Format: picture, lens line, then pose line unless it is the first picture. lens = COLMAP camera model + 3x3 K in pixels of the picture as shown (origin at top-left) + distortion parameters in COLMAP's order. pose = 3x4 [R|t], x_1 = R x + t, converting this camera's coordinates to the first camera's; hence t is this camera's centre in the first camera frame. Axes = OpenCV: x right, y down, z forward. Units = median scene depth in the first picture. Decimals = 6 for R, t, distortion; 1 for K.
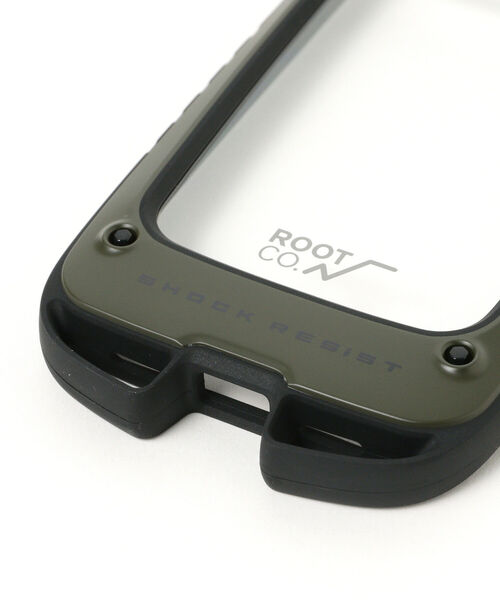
lens RADIAL K [[2386.7, 0, 249.7], [0, 2386.7, 299.4], [0, 0, 1]] dist [0.116663, 0.000000]
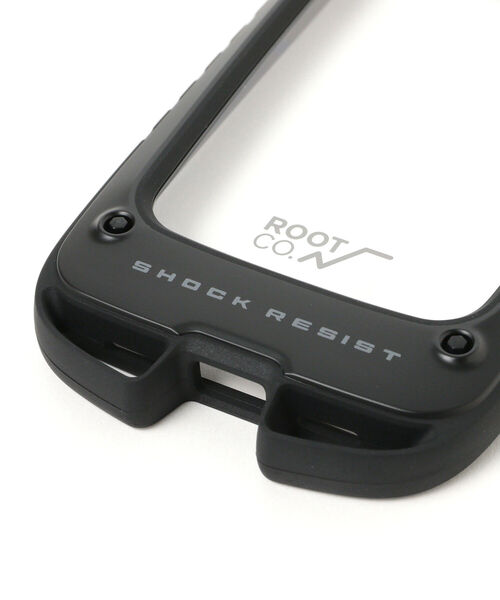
lens RADIAL K [[1911.1, 0, 248.2], [0, 1911.1, 300.4], [0, 0, 1]] dist [0.007006, 0.000000]
pose [[0.999914, 0.000826, 0.013094, -0.009437], [-0.001006, 0.999905, 0.013766, -0.005602], [-0.013082, -0.013778, 0.999820, 0.203924]]
